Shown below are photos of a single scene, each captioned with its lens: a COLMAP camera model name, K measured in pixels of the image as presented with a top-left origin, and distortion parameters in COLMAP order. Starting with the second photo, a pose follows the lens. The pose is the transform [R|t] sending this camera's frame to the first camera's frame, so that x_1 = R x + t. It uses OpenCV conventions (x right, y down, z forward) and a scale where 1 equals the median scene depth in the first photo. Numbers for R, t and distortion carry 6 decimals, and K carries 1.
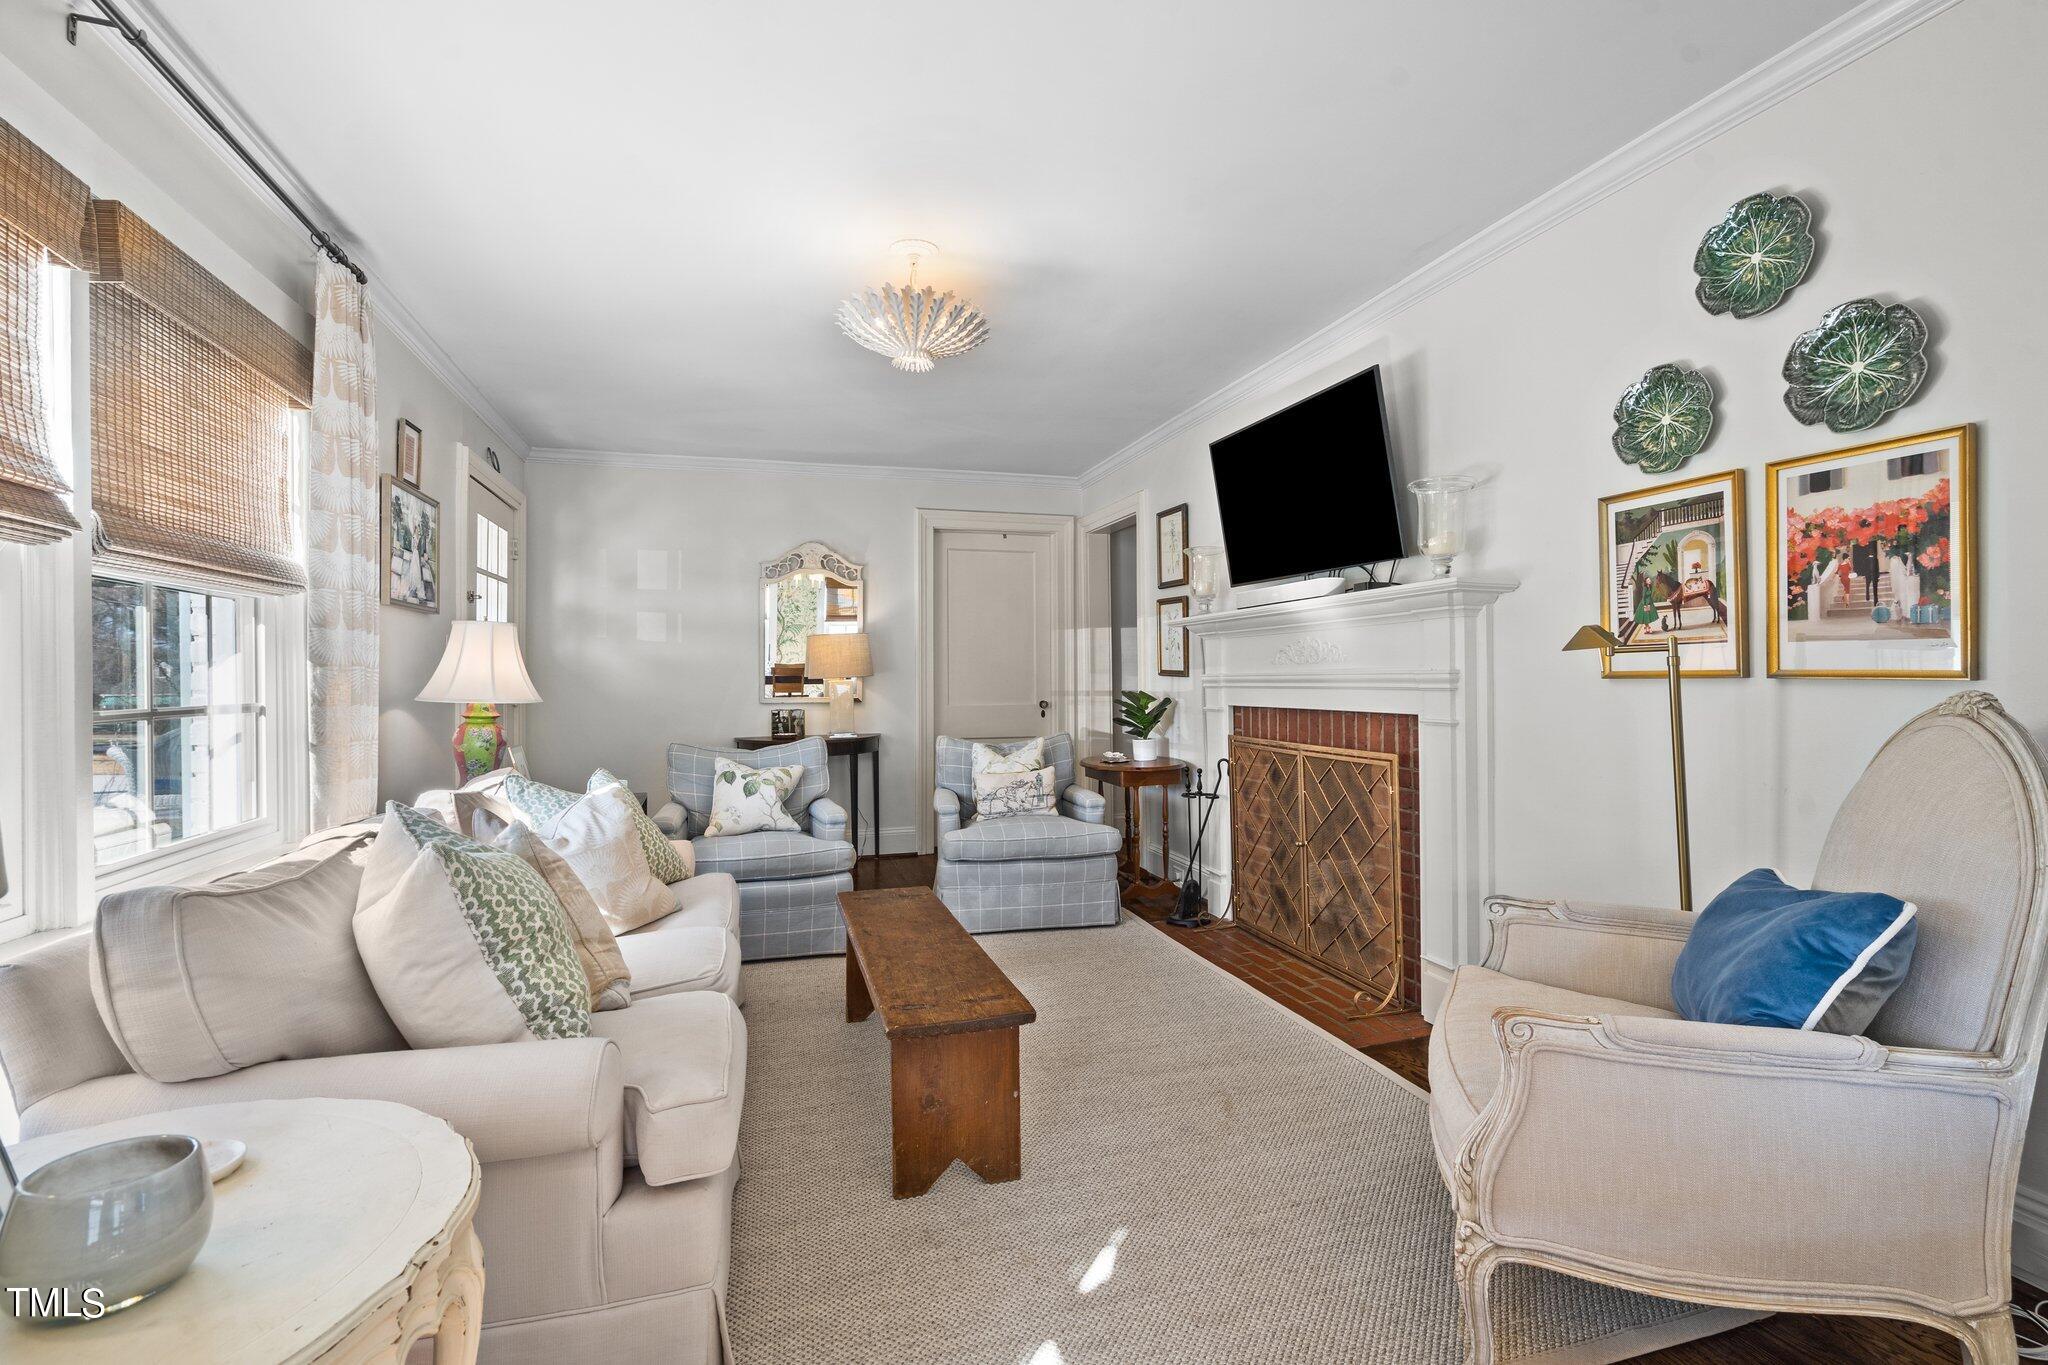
lens RADIAL K [[934.2, 0, 1026.7], [0, 934.2, 665.2], [0, 0, 1]] dist [-0.005777, 0.003273]
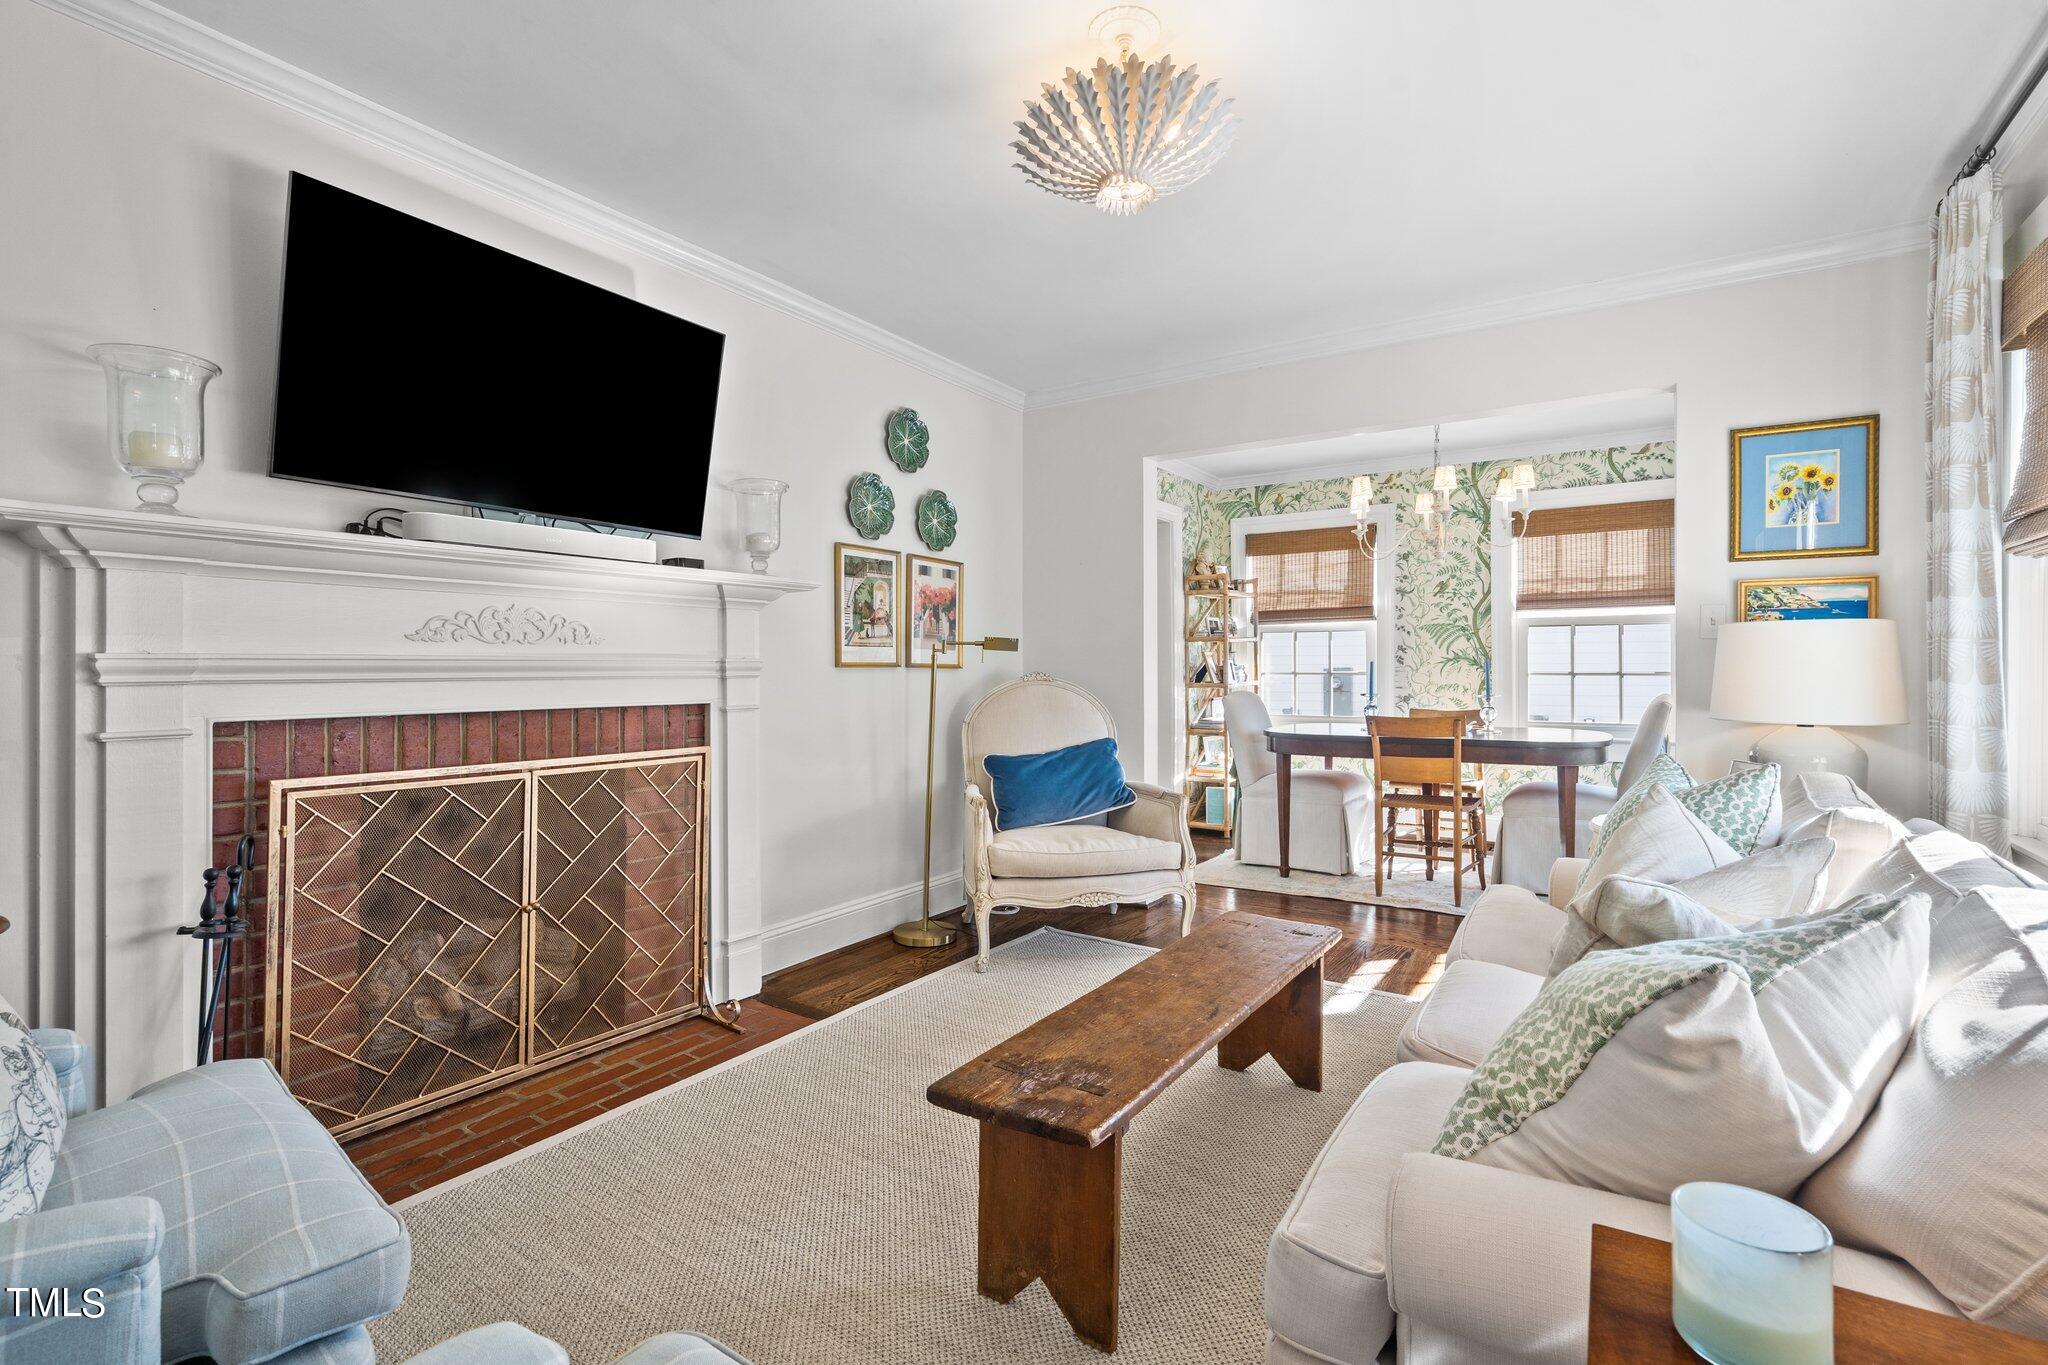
lens RADIAL K [[934.2, 0, 1032.4], [0, 934.2, 659.9], [0, 0, 1]] dist [-0.005777, 0.003273]
pose [[-0.640803, 0.010236, 0.767637, -0.655111], [-0.008149, 0.999764, -0.020134, 0.028453], [-0.767662, -0.019157, -0.640569, 1.617689]]
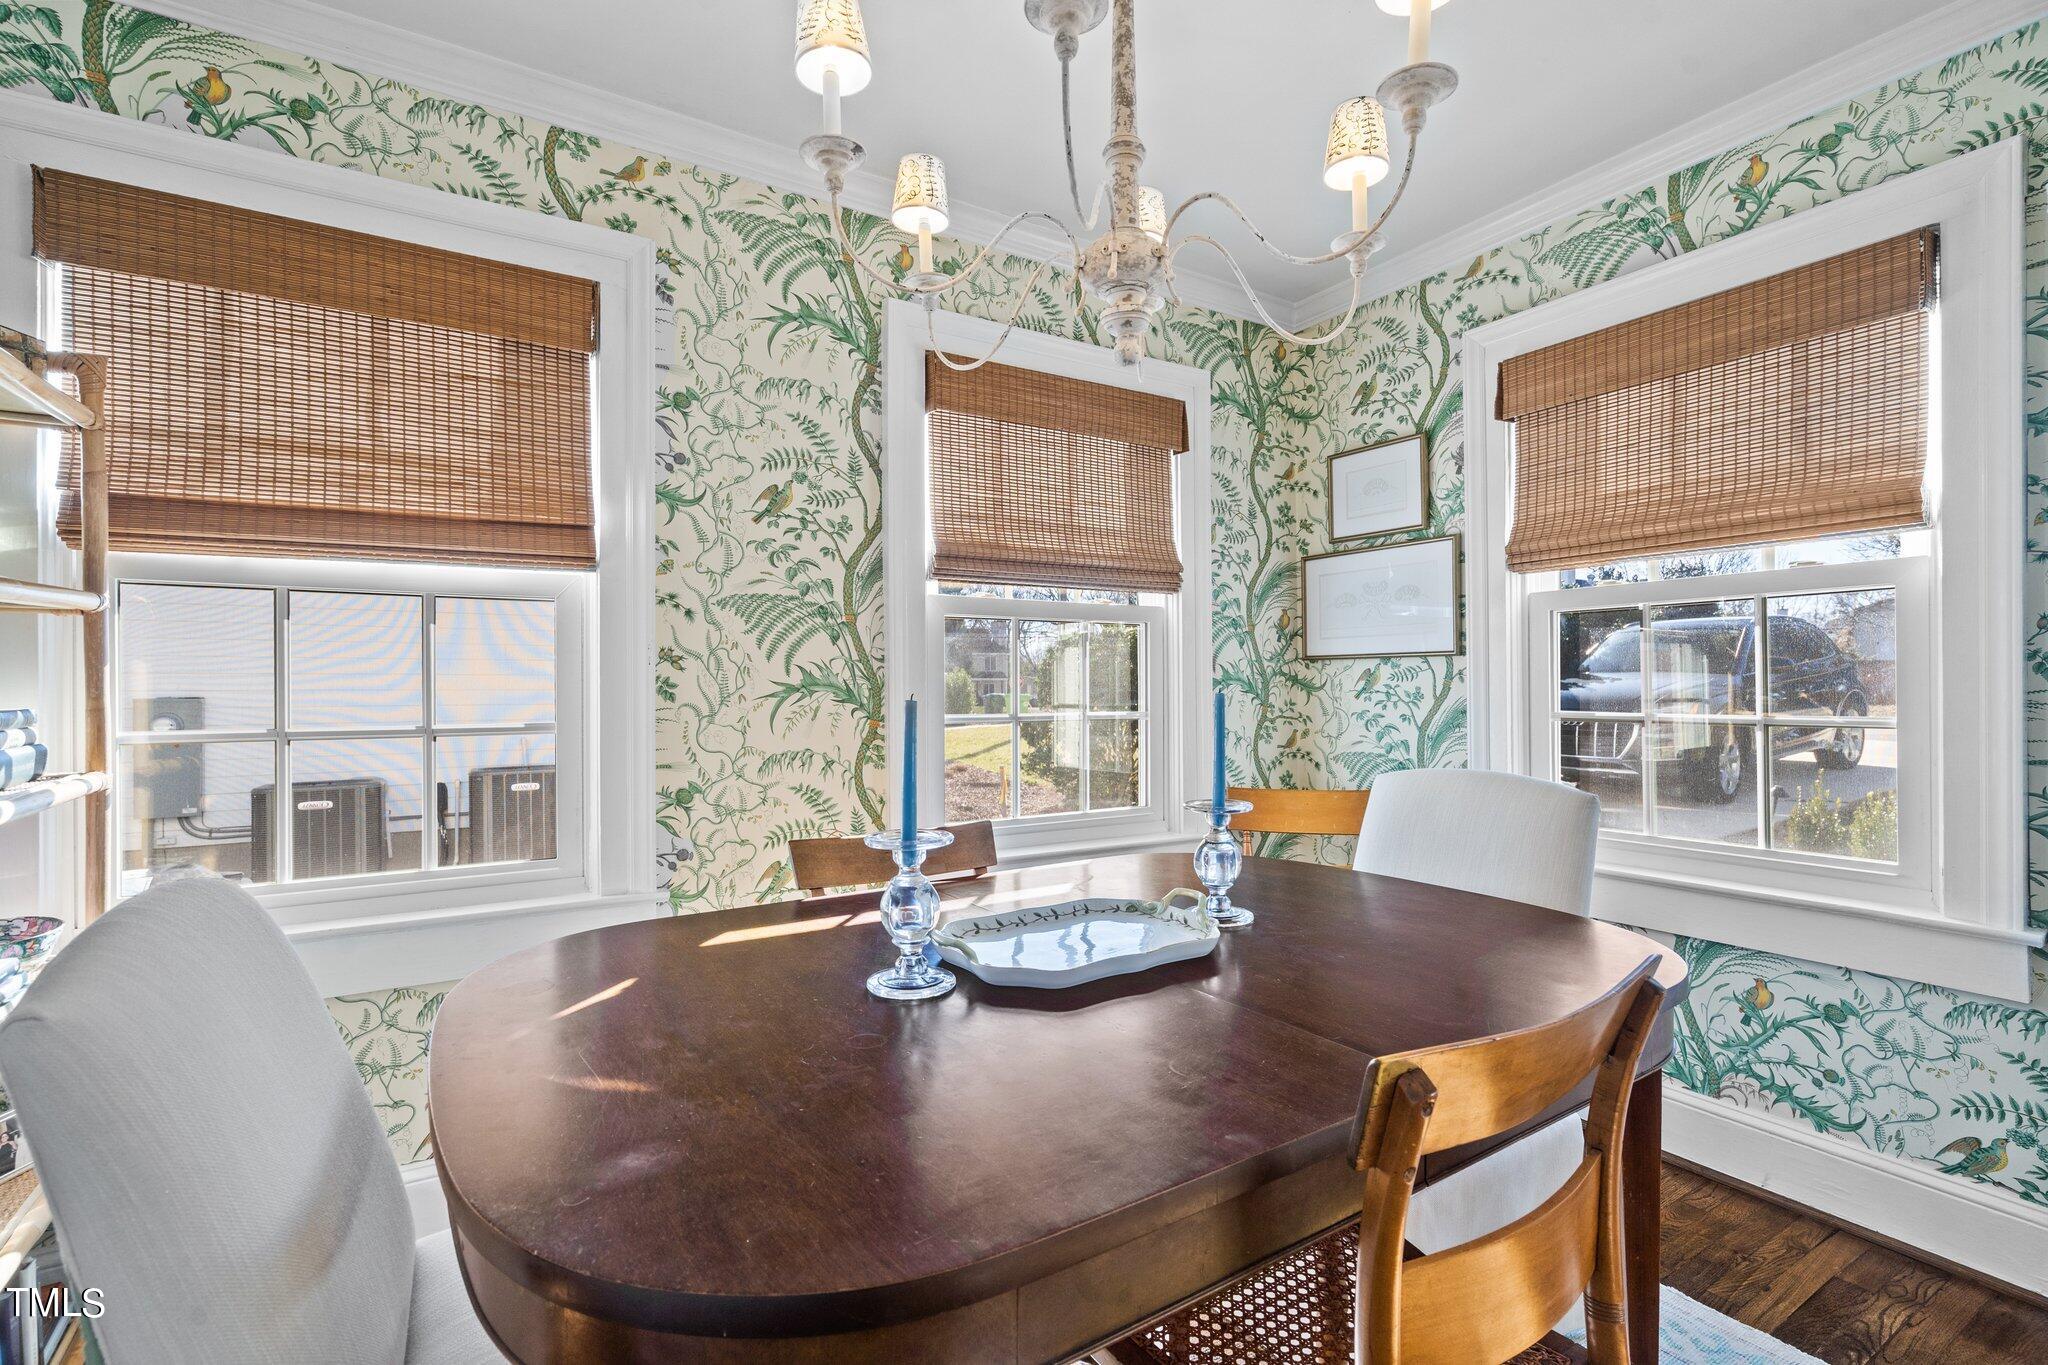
lens RADIAL K [[934.2, 0, 1034.3], [0, 934.2, 687.2], [0, 0, 1]] dist [-0.005777, 0.003273]
pose [[-0.967811, 0.006784, -0.251585, 0.456927], [0.011288, 0.999801, -0.016463, -0.010912], [0.251423, -0.018773, -0.967695, 0.278221]]
